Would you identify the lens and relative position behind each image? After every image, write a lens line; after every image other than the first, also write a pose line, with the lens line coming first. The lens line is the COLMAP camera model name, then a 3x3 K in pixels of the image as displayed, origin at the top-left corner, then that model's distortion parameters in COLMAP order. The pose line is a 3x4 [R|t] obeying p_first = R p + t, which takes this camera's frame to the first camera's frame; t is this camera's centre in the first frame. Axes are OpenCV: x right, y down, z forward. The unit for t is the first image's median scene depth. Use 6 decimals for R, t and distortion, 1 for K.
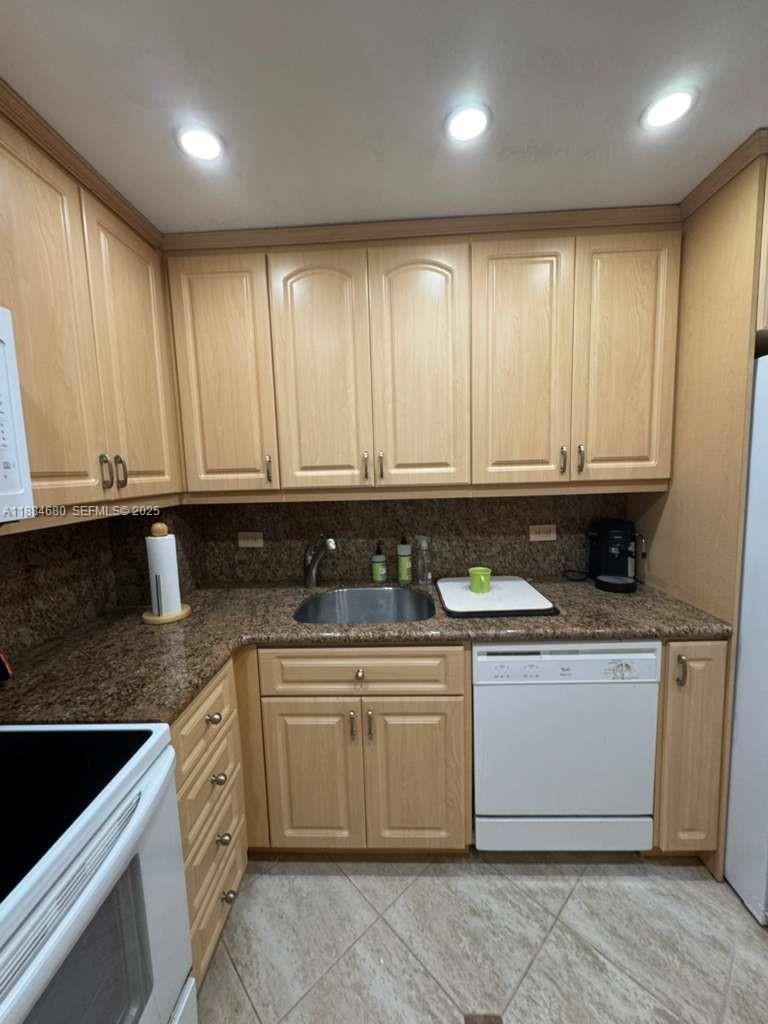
lens RADIAL K [[405.2, 0, 384.0], [0, 405.2, 512.0], [0, 0, 1]] dist [-0.000656, 0.000055]
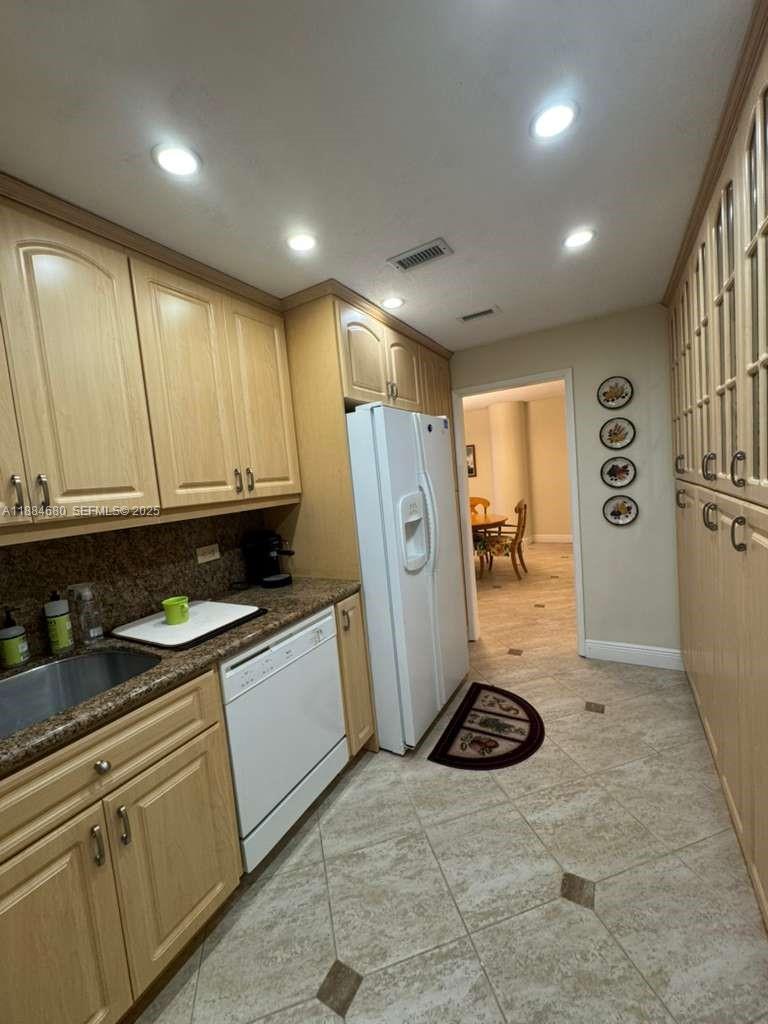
lens RADIAL K [[405.2, 0, 384.0], [0, 405.2, 512.0], [0, 0, 1]] dist [-0.000656, 0.000055]
pose [[0.468083, -0.084584, 0.879627, -0.405352], [0.172223, 0.985053, 0.003075, 0.027140], [-0.866740, 0.150052, 0.475654, 0.122647]]
